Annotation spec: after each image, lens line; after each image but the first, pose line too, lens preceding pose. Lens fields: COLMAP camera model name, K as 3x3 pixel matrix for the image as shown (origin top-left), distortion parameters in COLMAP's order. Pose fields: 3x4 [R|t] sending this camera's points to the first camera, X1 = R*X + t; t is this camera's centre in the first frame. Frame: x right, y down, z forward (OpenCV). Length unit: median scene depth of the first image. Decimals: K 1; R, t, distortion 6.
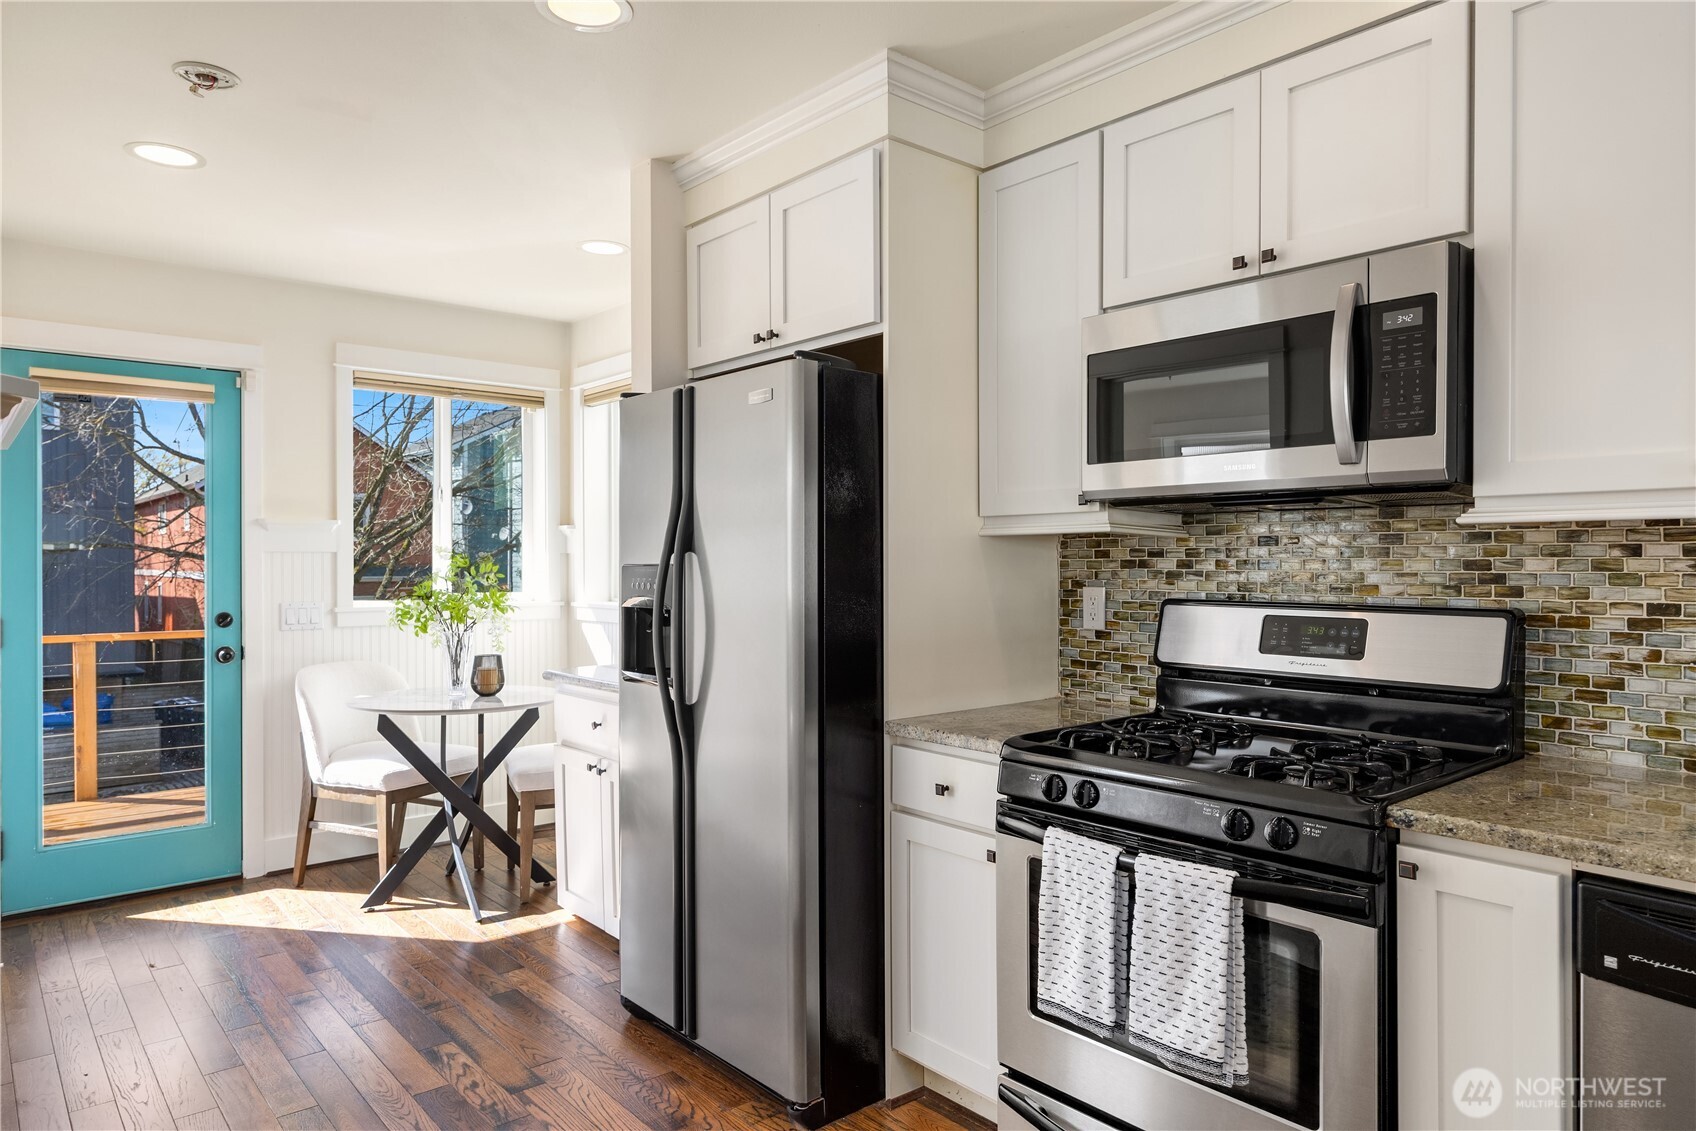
lens RADIAL K [[1064.9, 0, 846.3], [0, 1064.9, 564.6], [0, 0, 1]] dist [-0.002796, -0.000708]
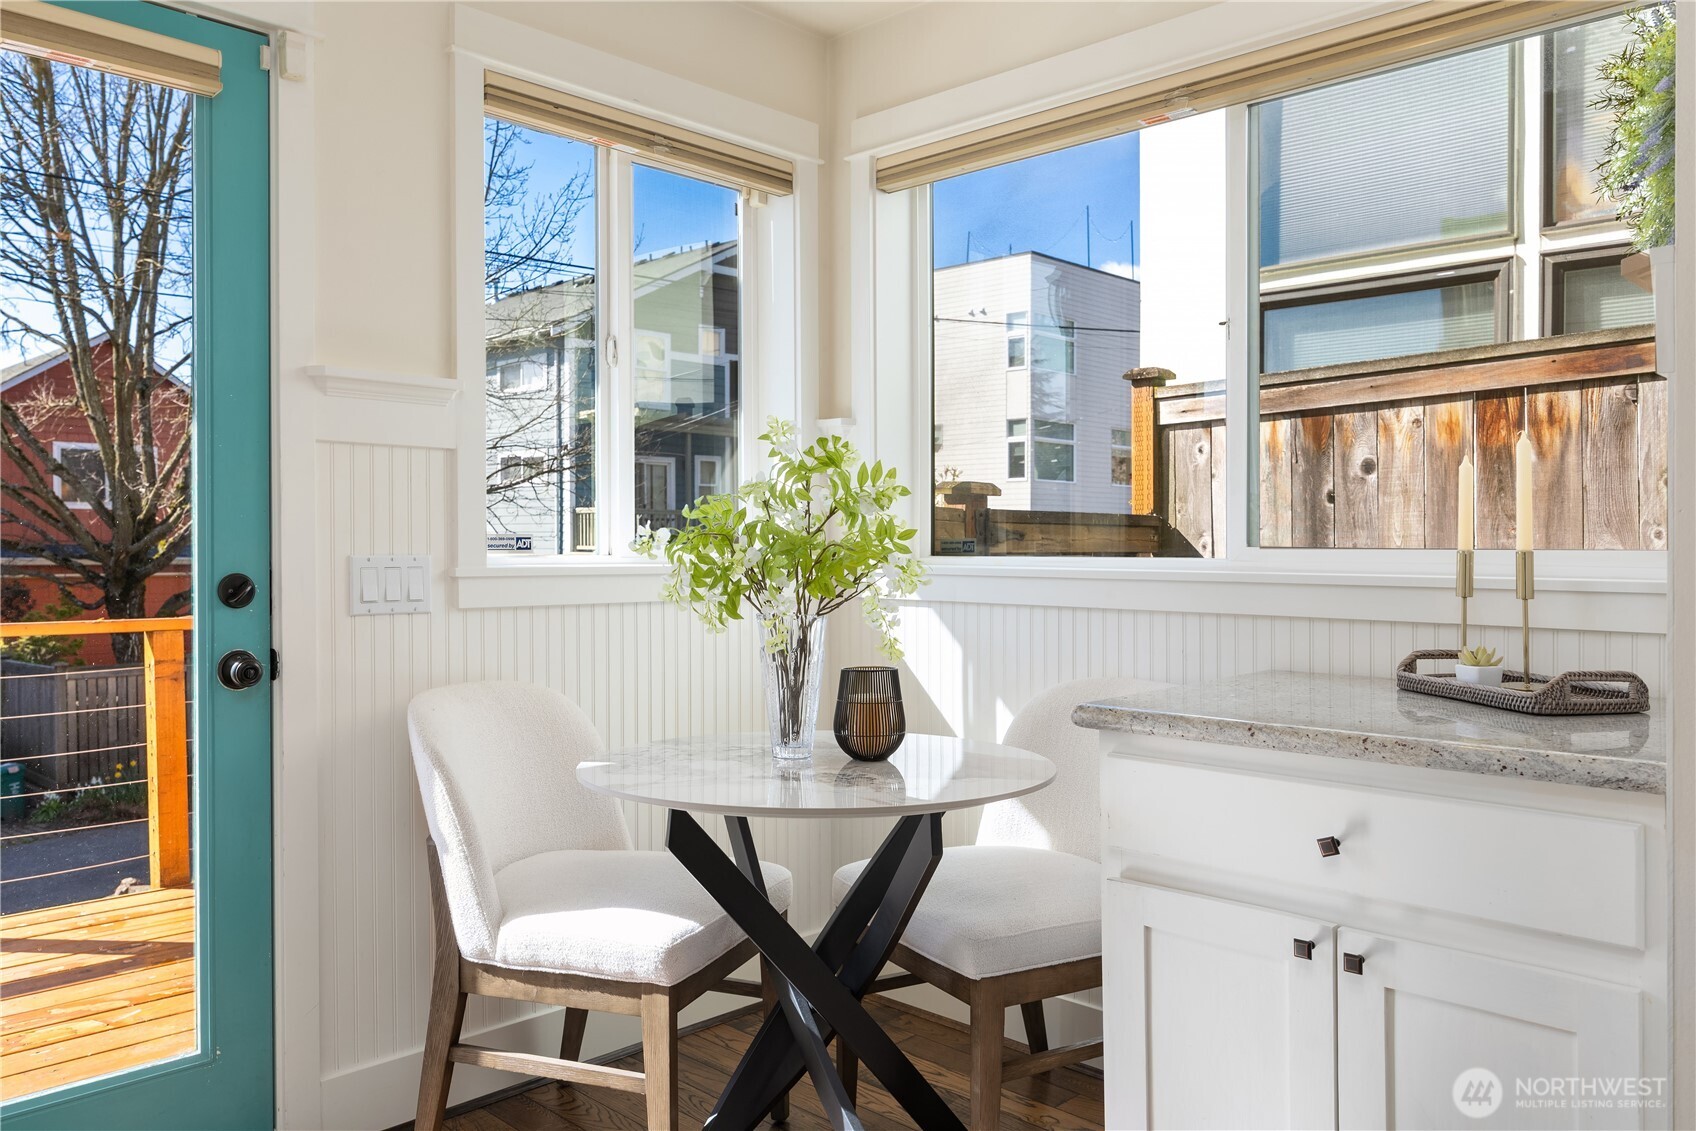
lens RADIAL K [[1282.3, 0, 850.0], [0, 1282.3, 564.4], [0, 0, 1]] dist [-0.004021, 0.001326]
pose [[0.994243, 0.005394, 0.107009, -0.391377], [-0.006656, 0.999912, 0.011443, 0.033707], [-0.106938, -0.012090, 0.994192, 0.448203]]
